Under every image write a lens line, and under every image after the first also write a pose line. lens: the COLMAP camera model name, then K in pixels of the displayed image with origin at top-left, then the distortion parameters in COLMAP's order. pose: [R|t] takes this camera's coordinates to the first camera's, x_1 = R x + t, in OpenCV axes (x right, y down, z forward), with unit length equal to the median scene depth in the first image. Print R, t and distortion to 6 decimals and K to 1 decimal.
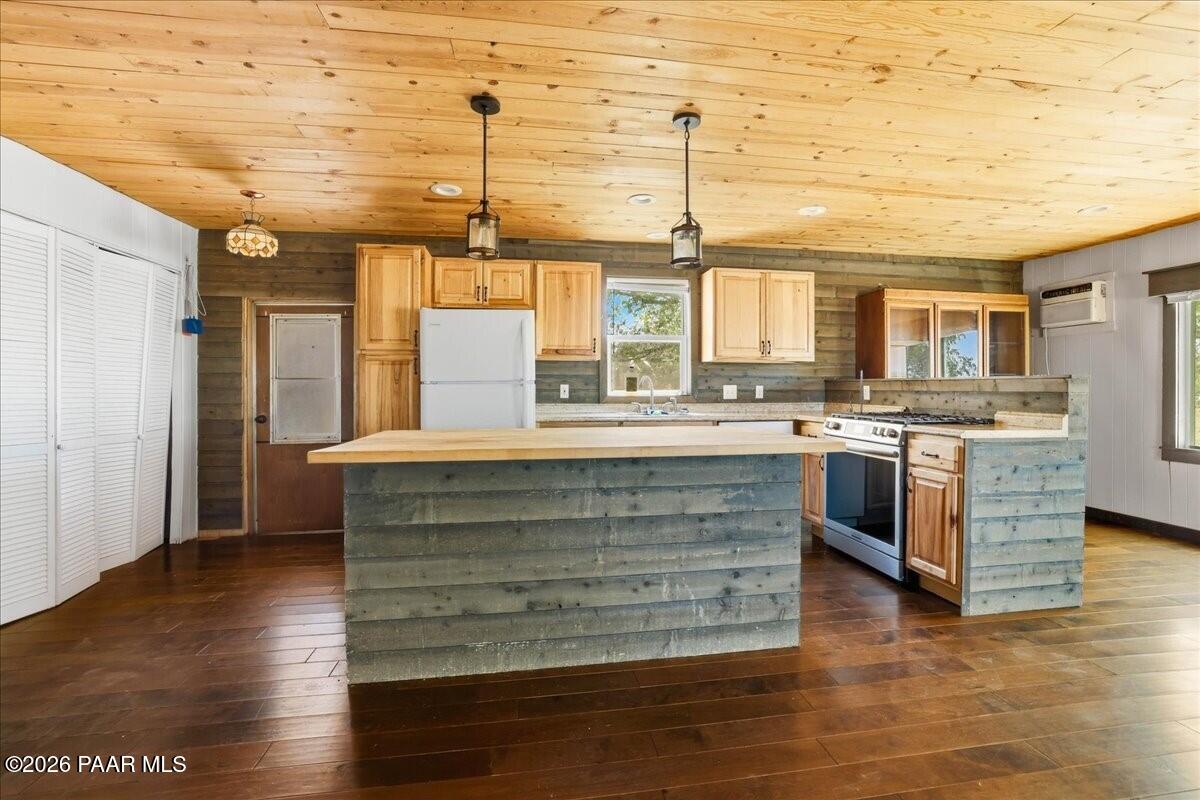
lens RADIAL K [[533.8, 0, 601.4], [0, 533.8, 395.5], [0, 0, 1]] dist [-0.047847, 0.019983]
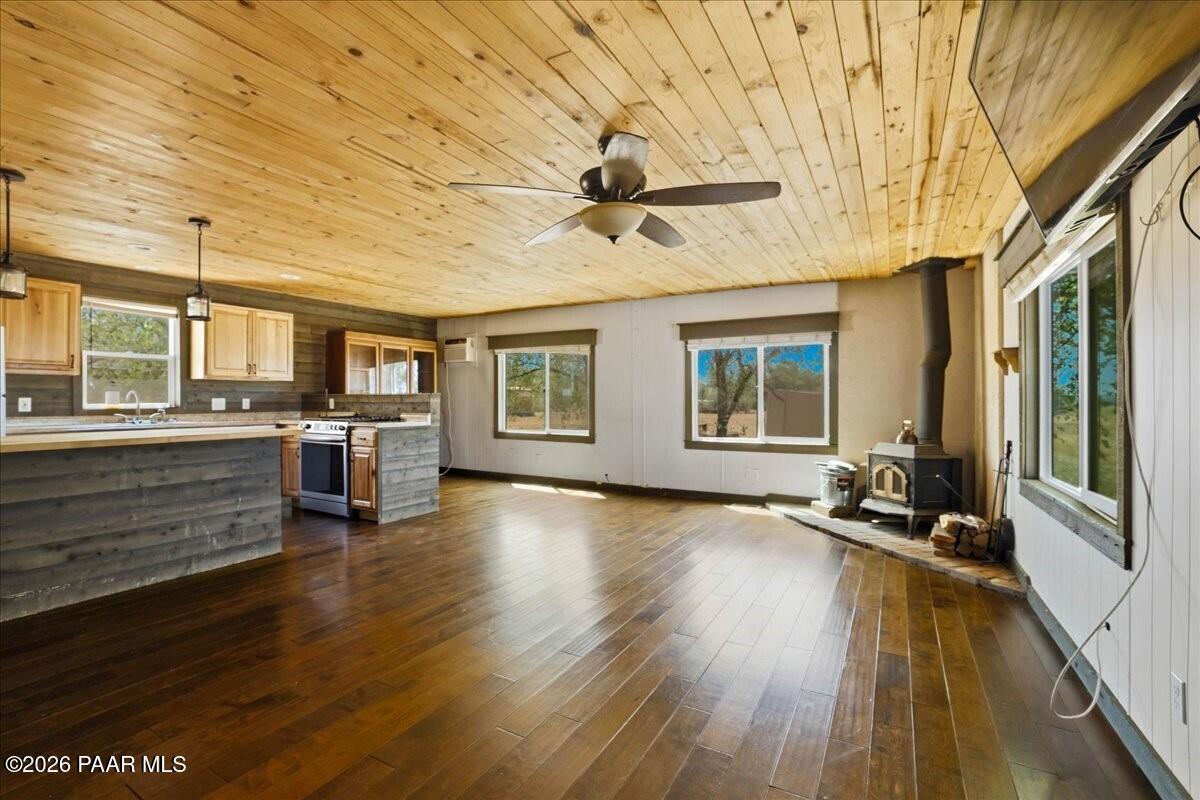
lens RADIAL K [[533.8, 0, 601.4], [0, 533.8, 395.5], [0, 0, 1]] dist [-0.047847, 0.019983]
pose [[0.621491, 0.003157, 0.783415, -0.204037], [0.015210, 0.999755, -0.016095, 0.008619], [-0.783274, 0.021918, 0.621290, -0.573445]]
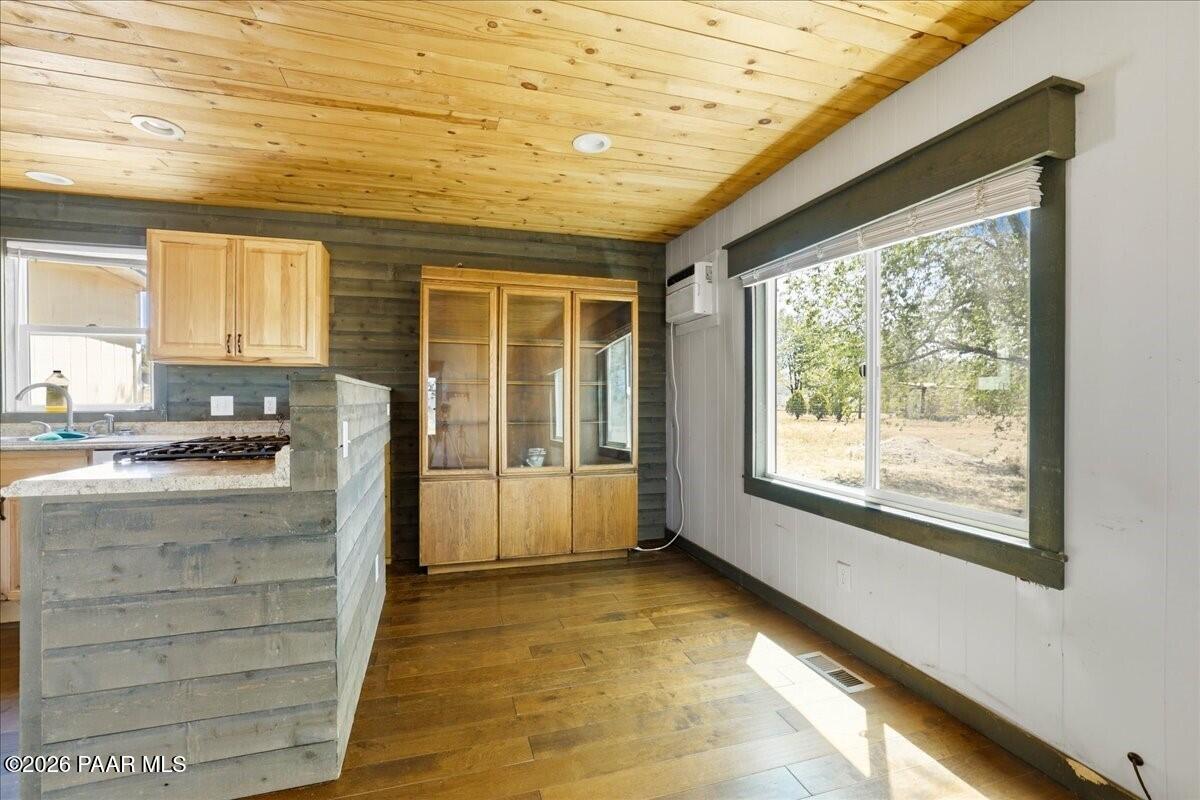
lens RADIAL K [[527.2, 0, 595.4], [0, 527.2, 402.6], [0, 0, 1]] dist [-0.010268, 0.000092]
pose [[0.990251, -0.005318, 0.139192, 0.889605], [0.006167, 0.999965, -0.005671, -0.005105], [-0.139157, 0.006474, 0.990249, 0.302554]]
